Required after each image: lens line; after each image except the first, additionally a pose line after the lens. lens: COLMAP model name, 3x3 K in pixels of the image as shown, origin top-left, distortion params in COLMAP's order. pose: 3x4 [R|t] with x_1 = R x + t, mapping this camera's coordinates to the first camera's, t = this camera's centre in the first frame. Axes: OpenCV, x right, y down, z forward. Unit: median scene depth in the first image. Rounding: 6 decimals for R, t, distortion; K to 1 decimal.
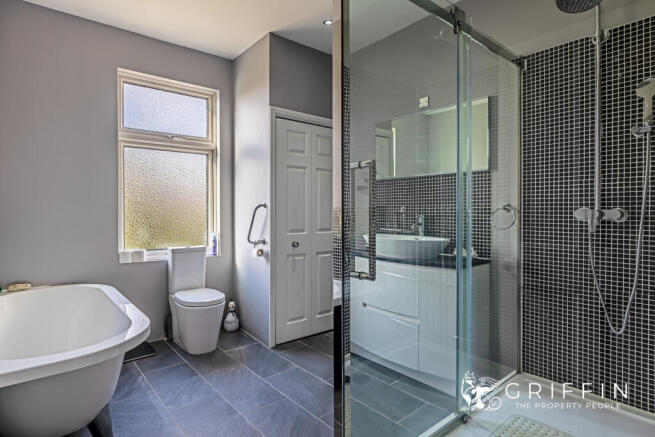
lens RADIAL K [[351.1, 0, 326.0], [0, 351.1, 216.6], [0, 0, 1]] dist [-0.007076, -0.000318]
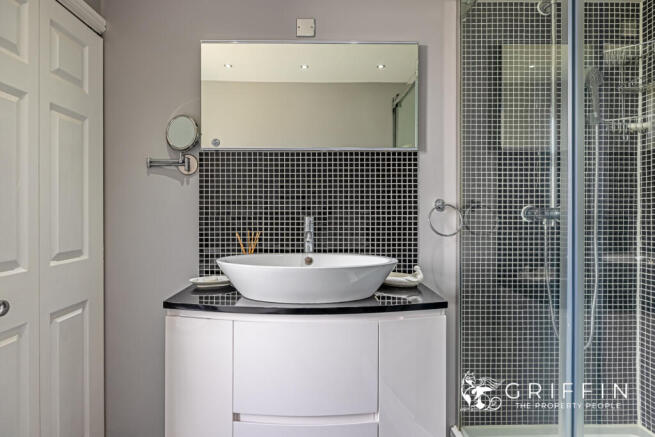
lens RADIAL K [[351.1, 0, 327.7], [0, 351.1, 215.6], [0, 0, 1]] dist [-0.007076, -0.000318]
pose [[0.638318, -0.007065, 0.769741, -0.157213], [0.015719, 0.999869, -0.003859, -0.004368], [-0.769613, 0.014562, 0.638345, 0.597599]]
